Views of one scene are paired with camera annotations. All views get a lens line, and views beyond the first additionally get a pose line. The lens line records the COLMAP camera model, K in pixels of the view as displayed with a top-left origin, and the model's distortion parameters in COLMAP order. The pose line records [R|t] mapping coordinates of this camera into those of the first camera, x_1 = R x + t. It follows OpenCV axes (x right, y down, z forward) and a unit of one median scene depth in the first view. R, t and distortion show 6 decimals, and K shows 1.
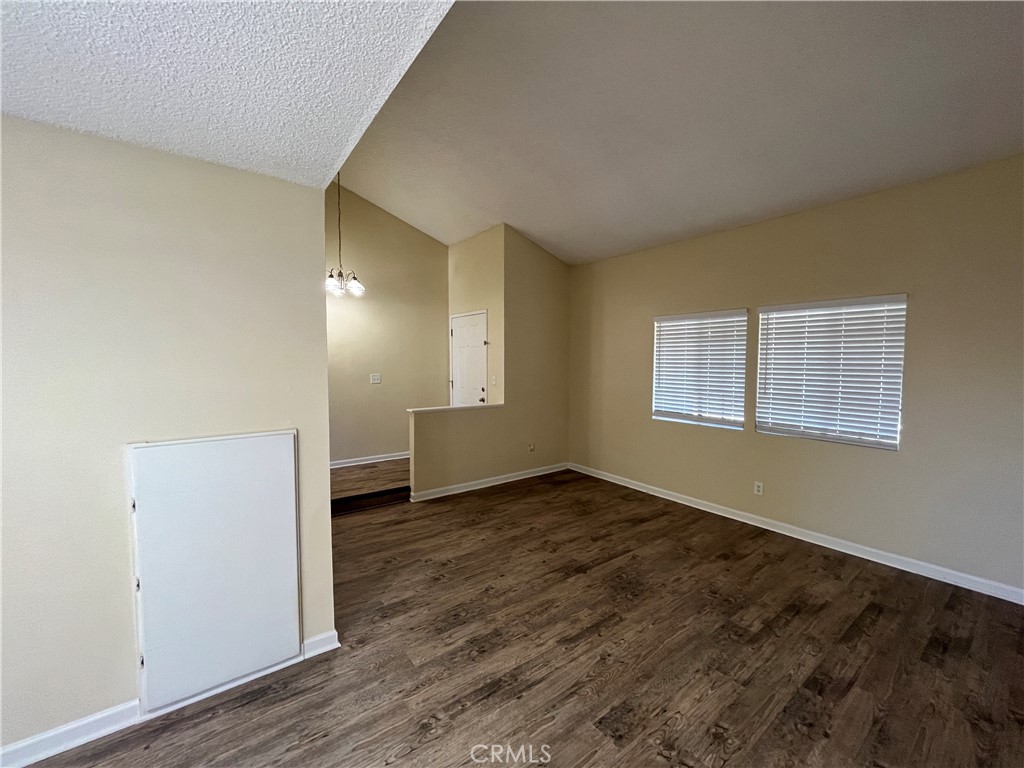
lens RADIAL K [[413.2, 0, 507.2], [0, 413.2, 383.4], [0, 0, 1]] dist [-0.002776, -0.000286]
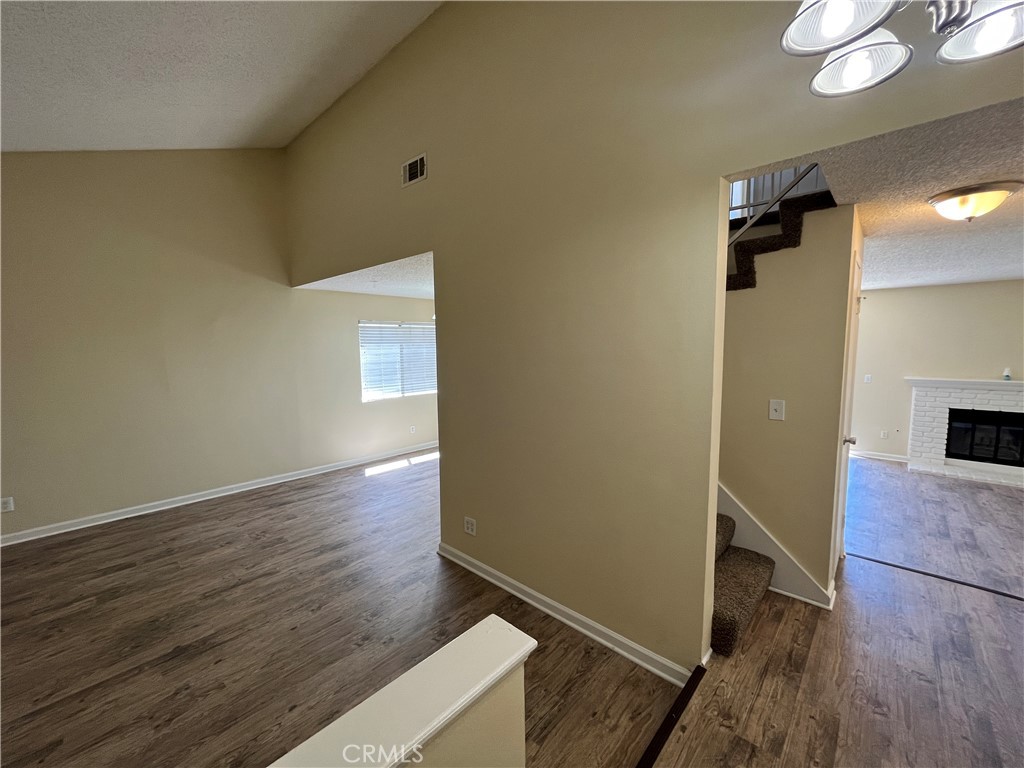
lens RADIAL K [[413.2, 0, 507.2], [0, 413.2, 383.4], [0, 0, 1]] dist [-0.002776, -0.000286]
pose [[-0.982853, 0.025757, -0.182581, -0.344041], [-0.002371, 0.988348, 0.152191, -0.178246], [0.184374, 0.150014, -0.971340, 2.098801]]
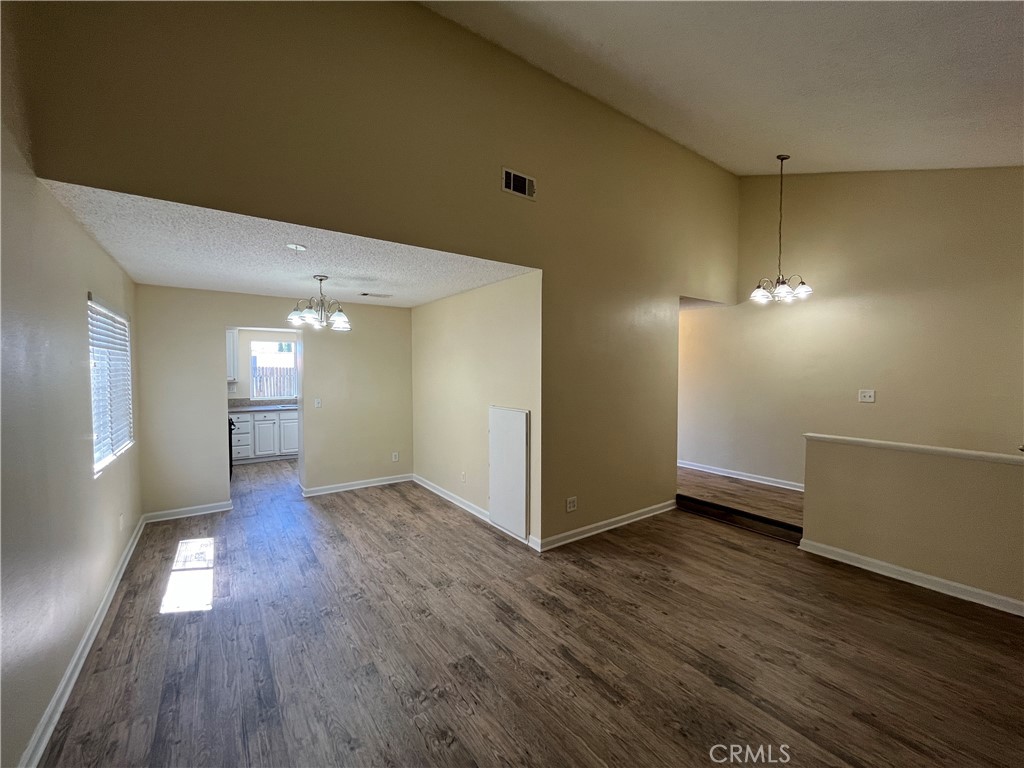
lens RADIAL K [[413.2, 0, 507.2], [0, 413.2, 383.4], [0, 0, 1]] dist [-0.002776, -0.000286]
pose [[-0.014252, 0.031759, -0.999394, 1.002500], [-0.058841, 0.997737, 0.032545, -0.045543], [0.998166, 0.059269, -0.012351, 0.740220]]
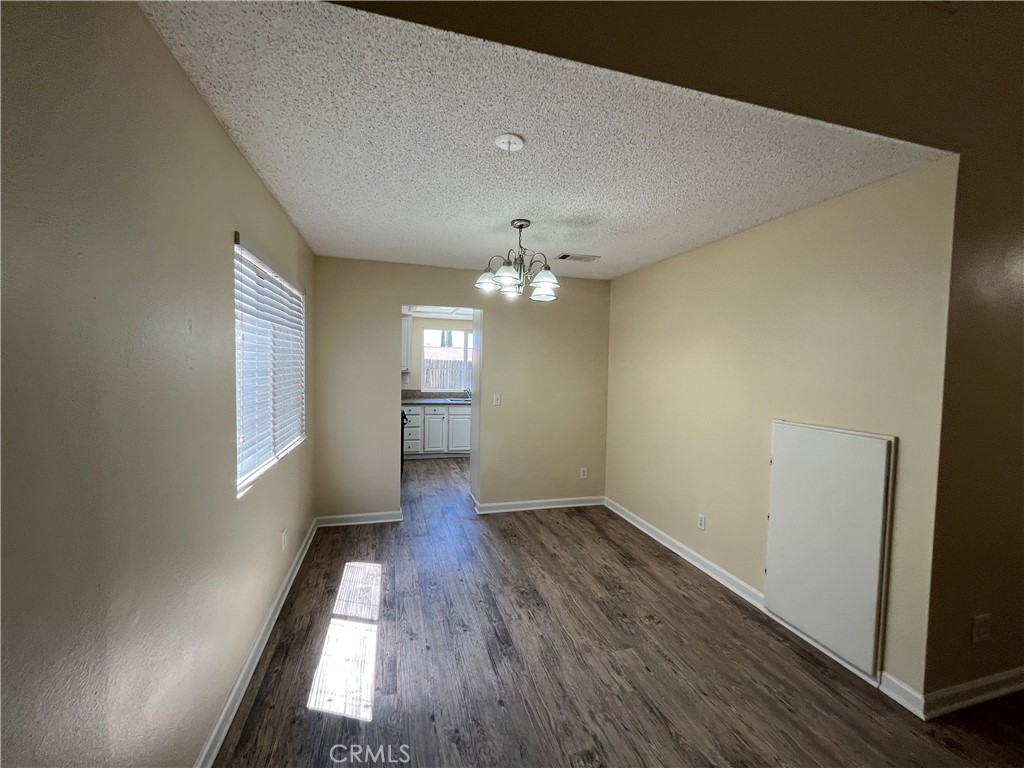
lens RADIAL K [[413.2, 0, 507.2], [0, 413.2, 383.4], [0, 0, 1]] dist [-0.002776, -0.000286]
pose [[-0.350179, 0.031377, -0.936157, 0.519535], [-0.076598, 0.995132, 0.062006, 0.001274], [0.933546, 0.093421, -0.346071, 0.399656]]
